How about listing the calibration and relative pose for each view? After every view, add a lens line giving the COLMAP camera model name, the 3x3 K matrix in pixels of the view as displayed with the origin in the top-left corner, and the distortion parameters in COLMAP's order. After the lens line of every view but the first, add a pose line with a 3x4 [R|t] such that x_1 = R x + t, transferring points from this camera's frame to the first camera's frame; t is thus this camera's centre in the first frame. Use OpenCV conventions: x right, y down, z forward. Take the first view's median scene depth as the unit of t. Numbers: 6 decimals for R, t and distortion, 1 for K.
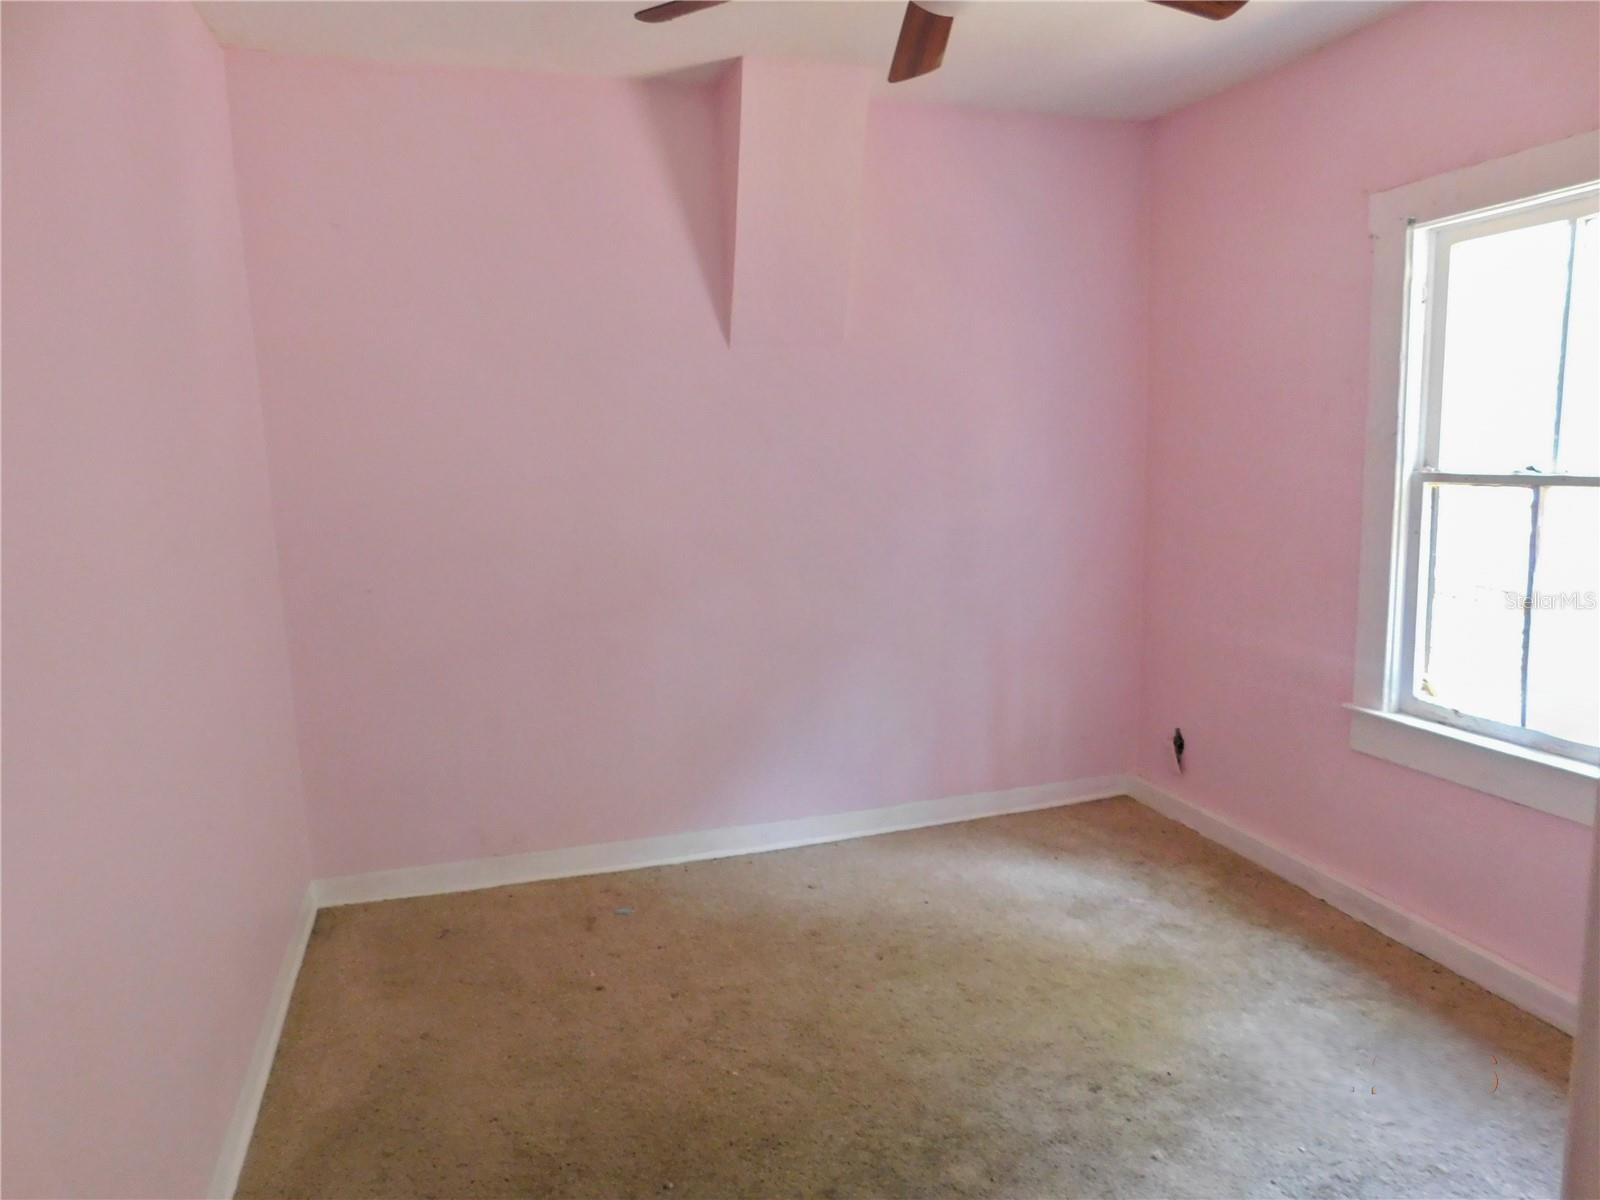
lens RADIAL K [[969.8, 0, 800.0], [0, 969.8, 600.0], [0, 0, 1]] dist [-0.000611, -0.000898]
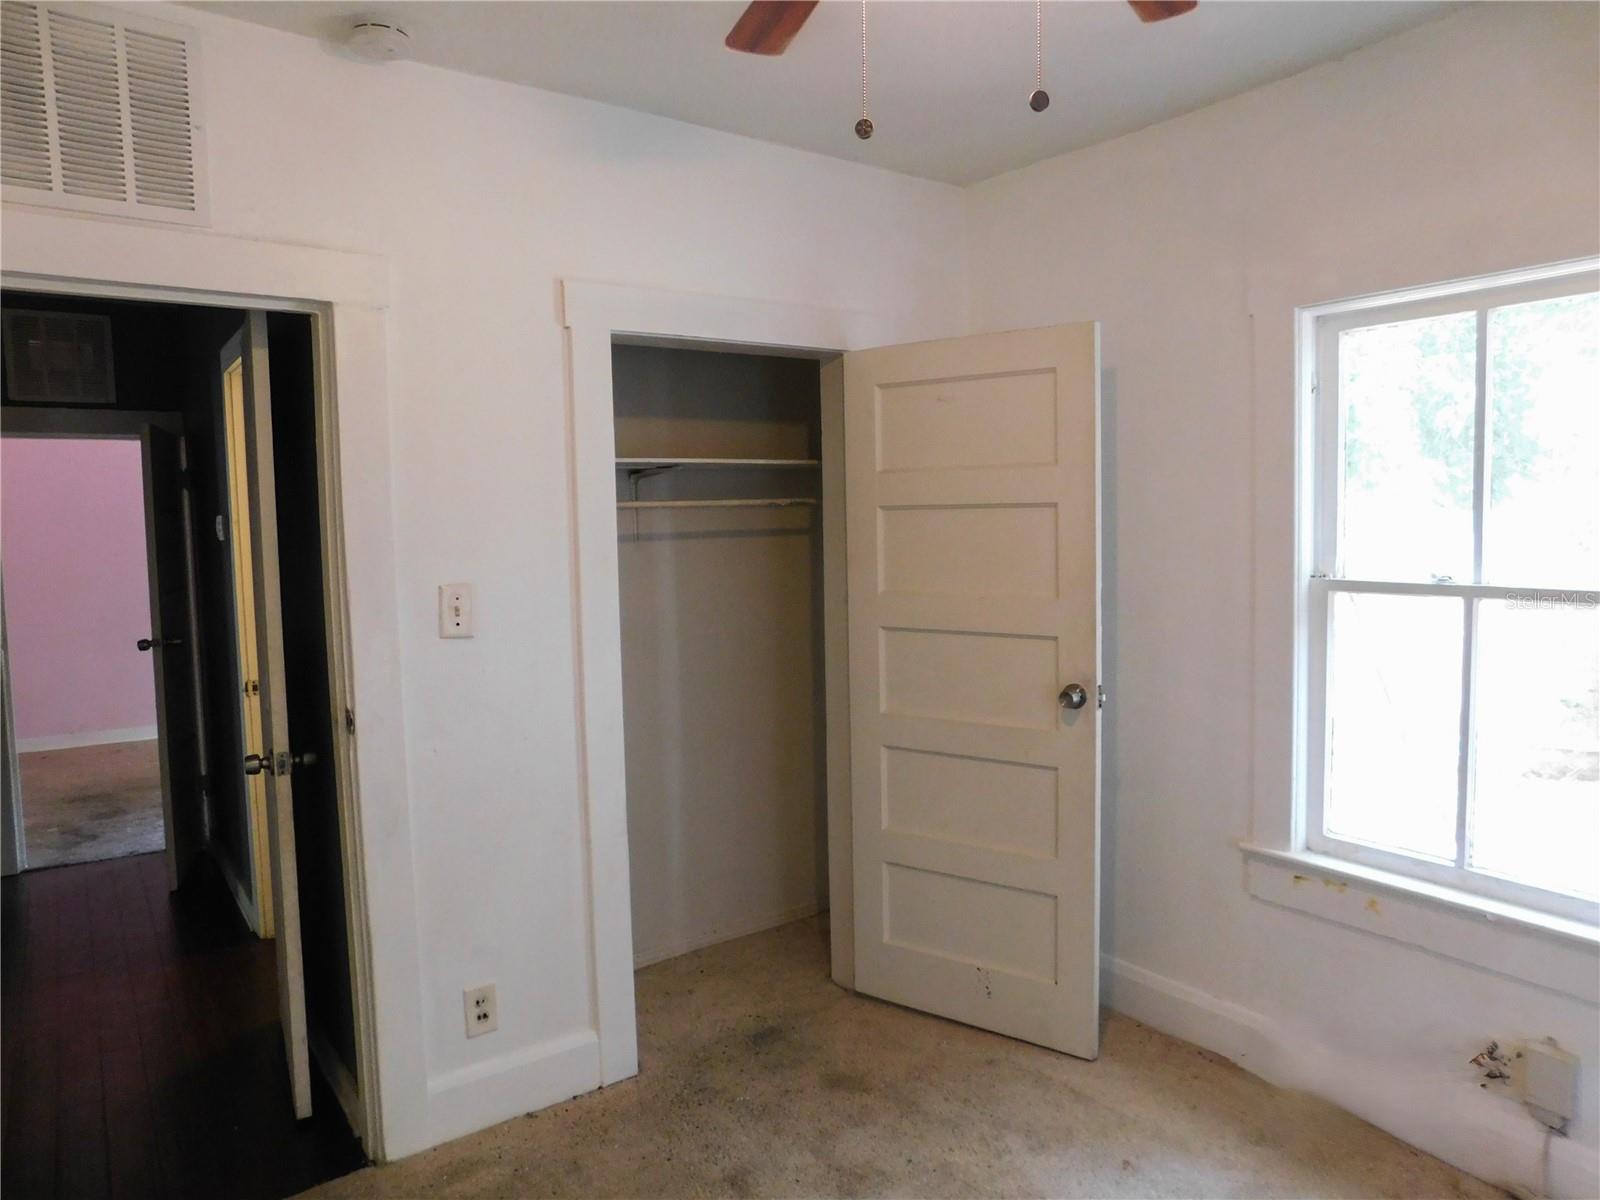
lens RADIAL K [[969.8, 0, 800.0], [0, 969.8, 600.0], [0, 0, 1]] dist [-0.000611, -0.000898]
pose [[0.943560, 0.005013, 0.331164, -0.110119], [0.023734, 0.996292, -0.082704, -0.051074], [-0.330351, 0.085896, 0.939942, 0.331956]]
